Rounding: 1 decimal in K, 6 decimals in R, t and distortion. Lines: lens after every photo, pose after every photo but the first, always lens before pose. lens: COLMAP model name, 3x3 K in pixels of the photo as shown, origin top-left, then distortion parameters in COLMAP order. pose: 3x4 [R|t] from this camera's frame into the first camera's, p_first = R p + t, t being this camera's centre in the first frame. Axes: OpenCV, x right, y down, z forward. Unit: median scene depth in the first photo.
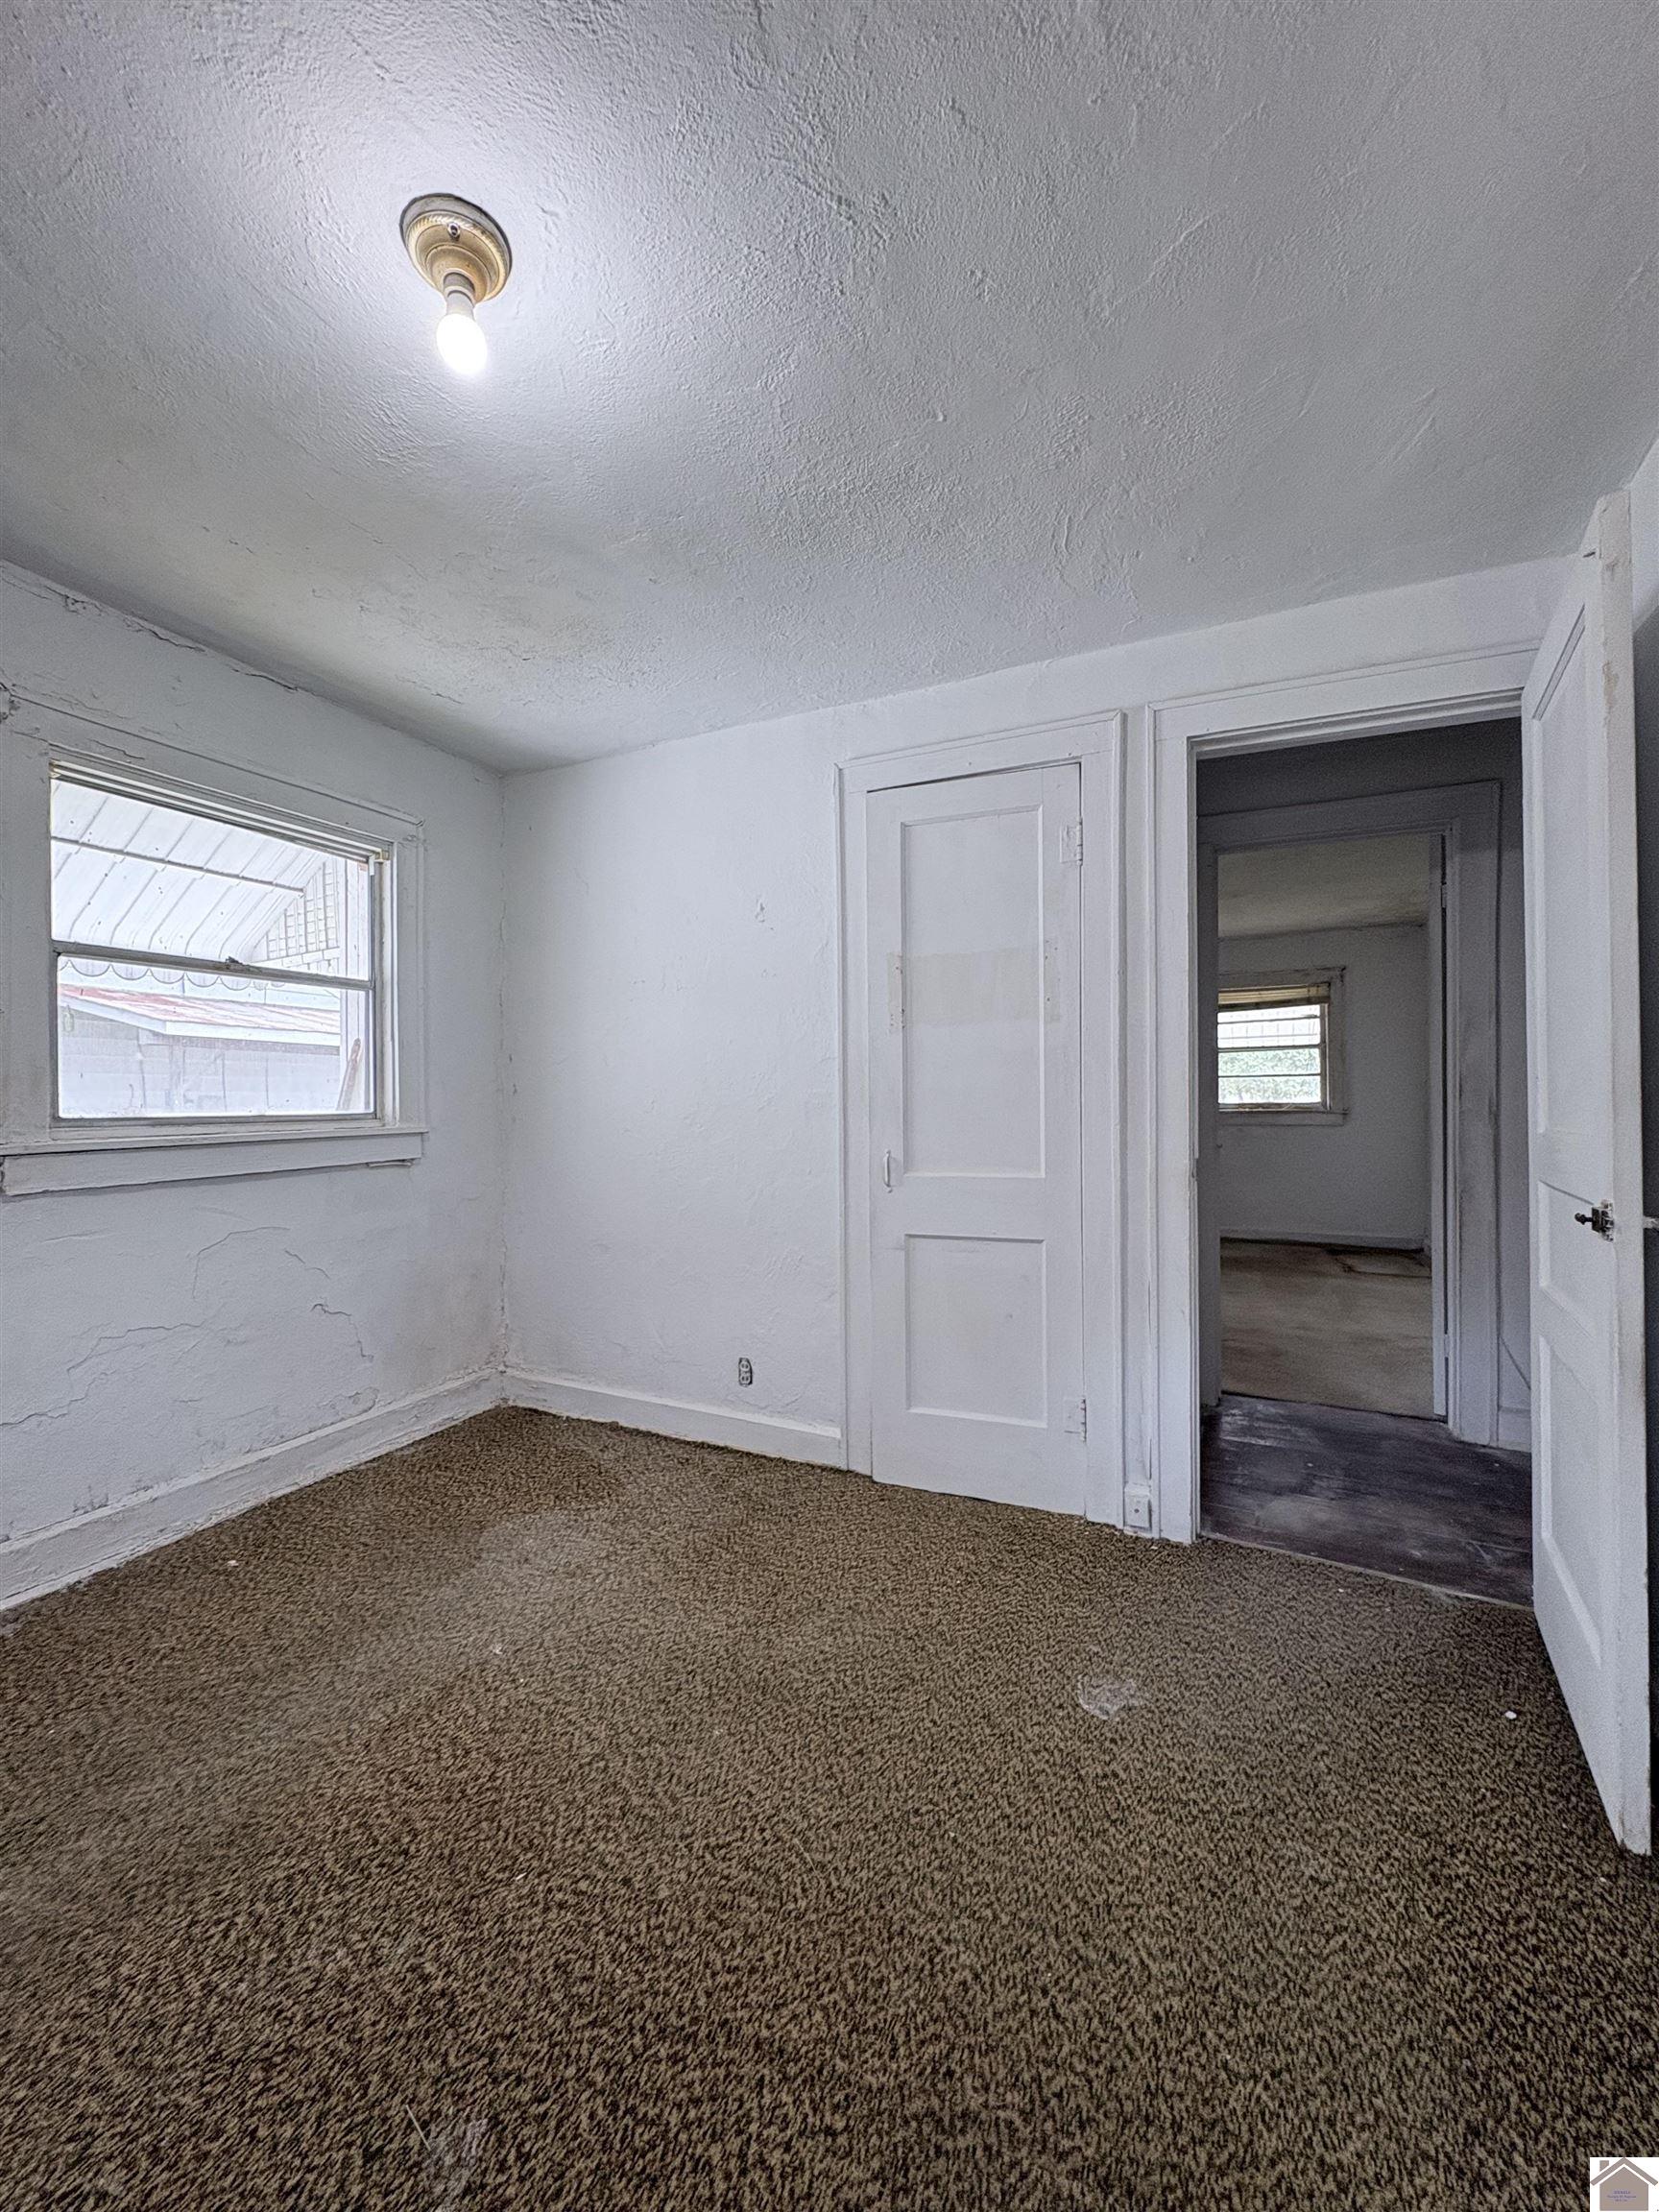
lens RADIAL K [[901.6, 0, 816.1], [0, 901.6, 1100.5], [0, 0, 1]] dist [-0.001472, 0.000081]
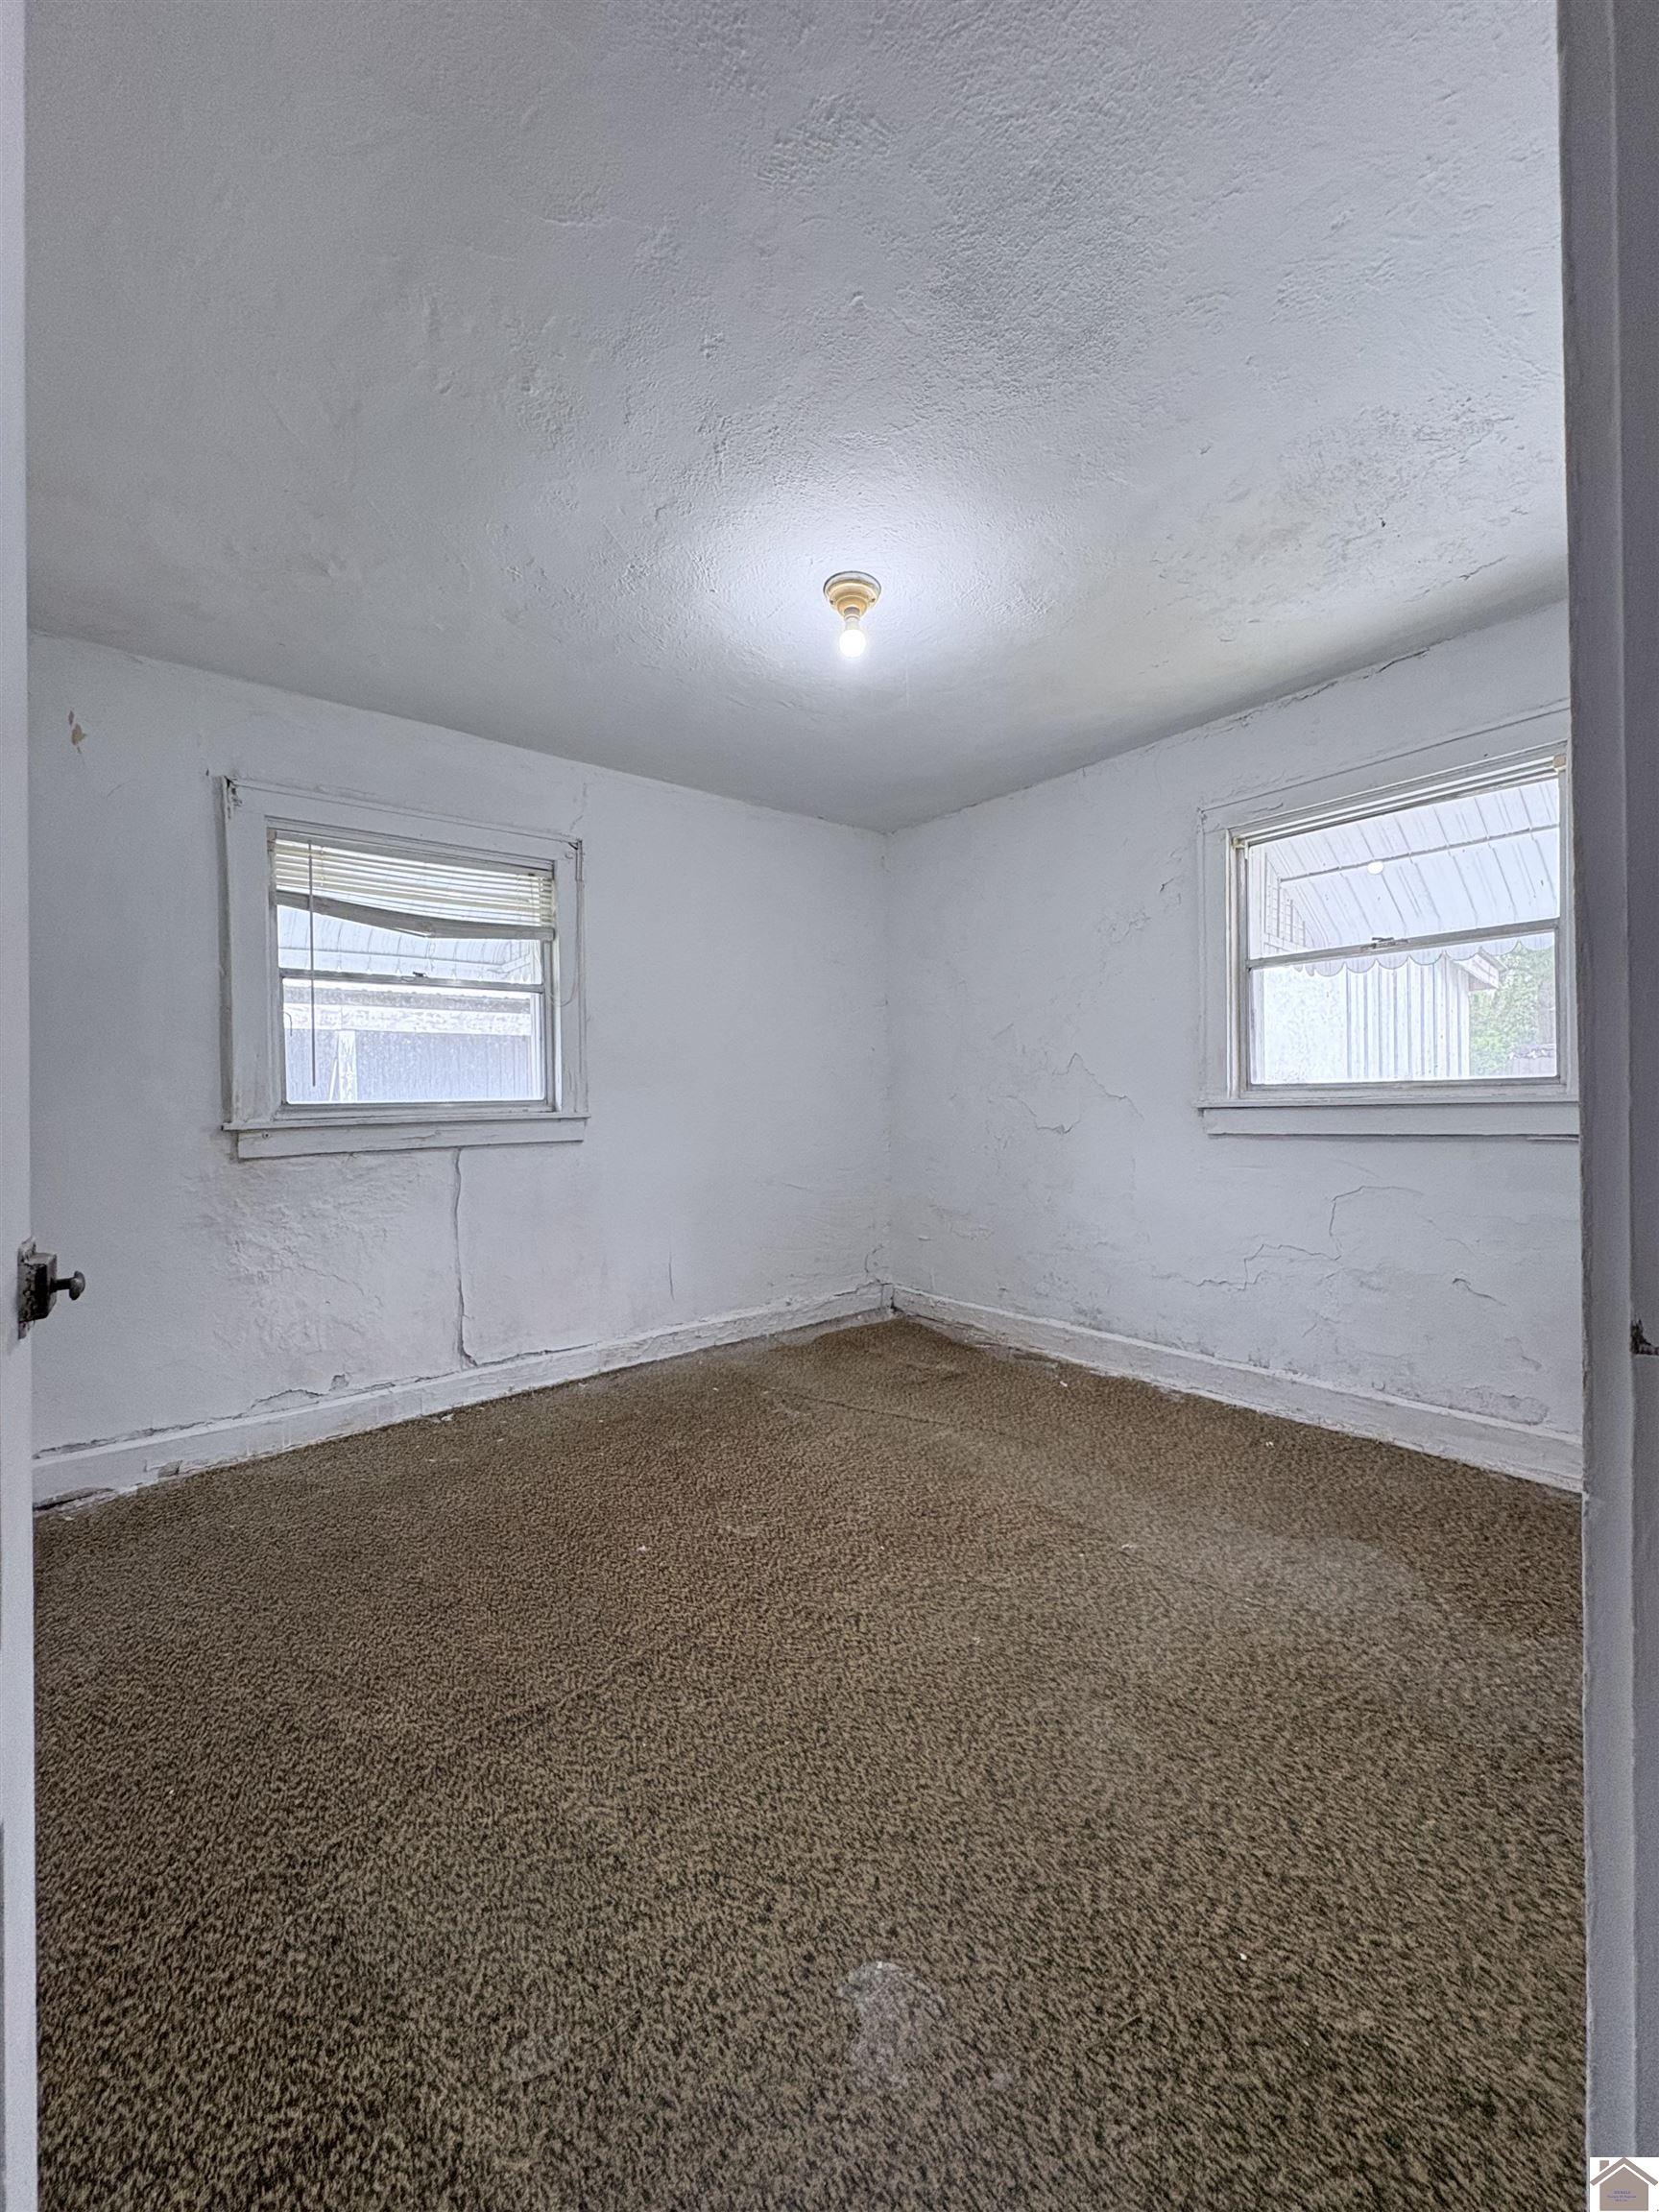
lens RADIAL K [[883.0, 0, 836.1], [0, 883.0, 1100.1], [0, 0, 1]] dist [0.000805, -0.000057]
pose [[-0.418347, 0.010252, -0.908229, 1.003956], [0.016372, 0.999859, 0.003745, 0.040345], [0.908140, -0.013303, -0.418456, 1.403049]]
